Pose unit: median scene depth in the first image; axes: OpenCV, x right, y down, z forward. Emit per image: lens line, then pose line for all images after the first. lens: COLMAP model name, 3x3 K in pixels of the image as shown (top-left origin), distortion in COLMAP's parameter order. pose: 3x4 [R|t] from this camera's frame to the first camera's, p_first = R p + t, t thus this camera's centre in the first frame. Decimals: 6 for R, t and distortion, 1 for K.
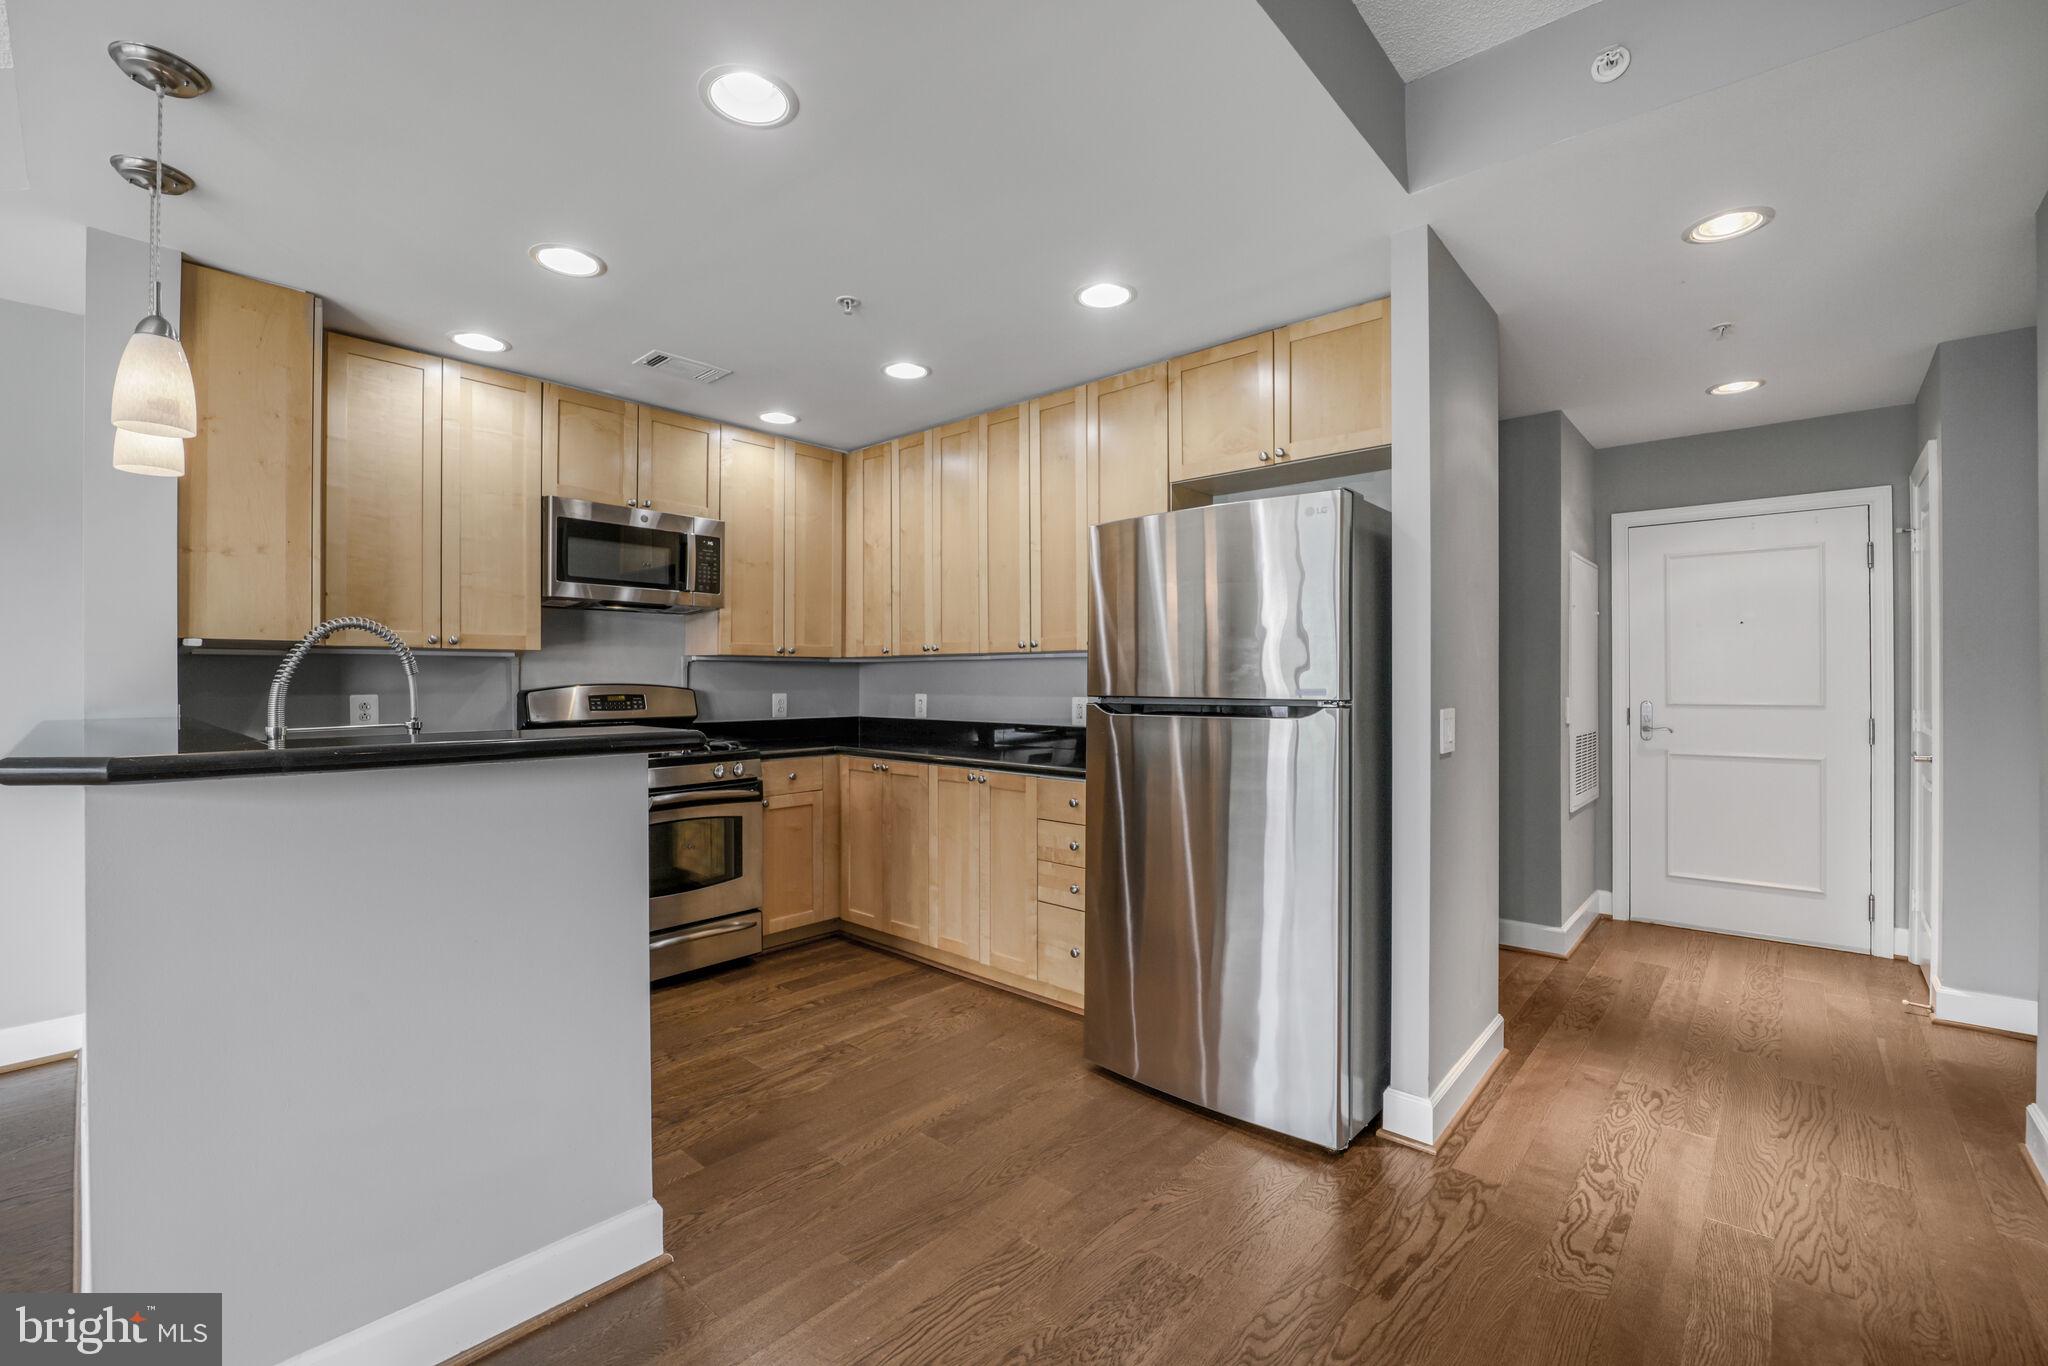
lens RADIAL K [[866.1, 0, 996.8], [0, 866.1, 672.9], [0, 0, 1]] dist [-0.015294, -0.001922]
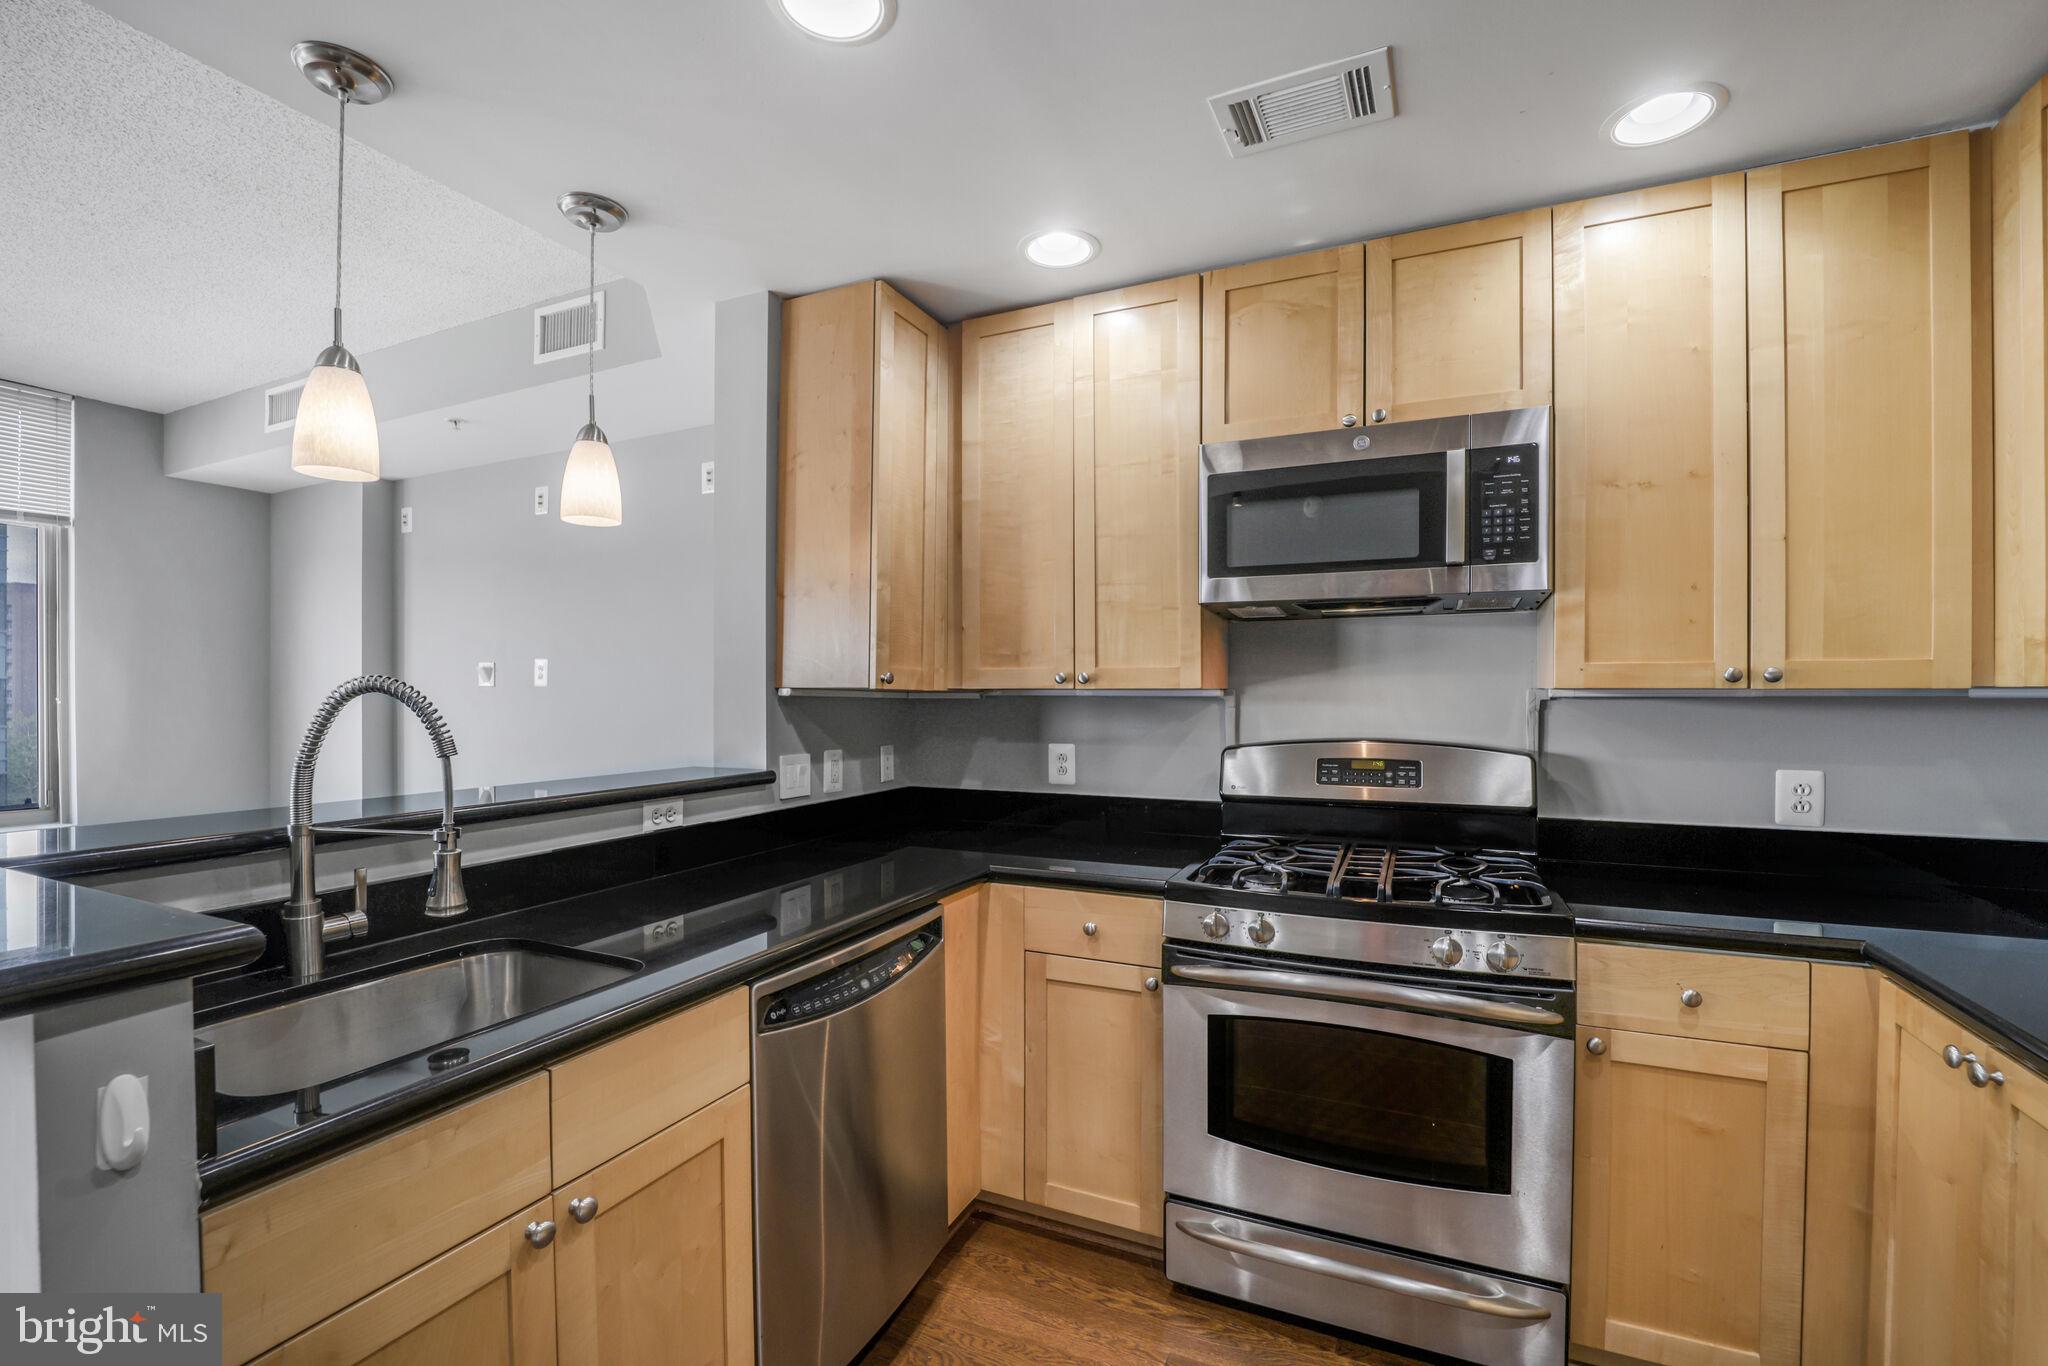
lens RADIAL K [[866.1, 0, 1056.7], [0, 866.1, 688.4], [0, 0, 1]] dist [-0.015294, -0.001922]
pose [[0.310593, -0.007257, -0.950515, 0.052059], [0.003383, 0.999973, -0.006529, -0.021594], [0.950537, -0.001188, 0.310610, 0.675158]]
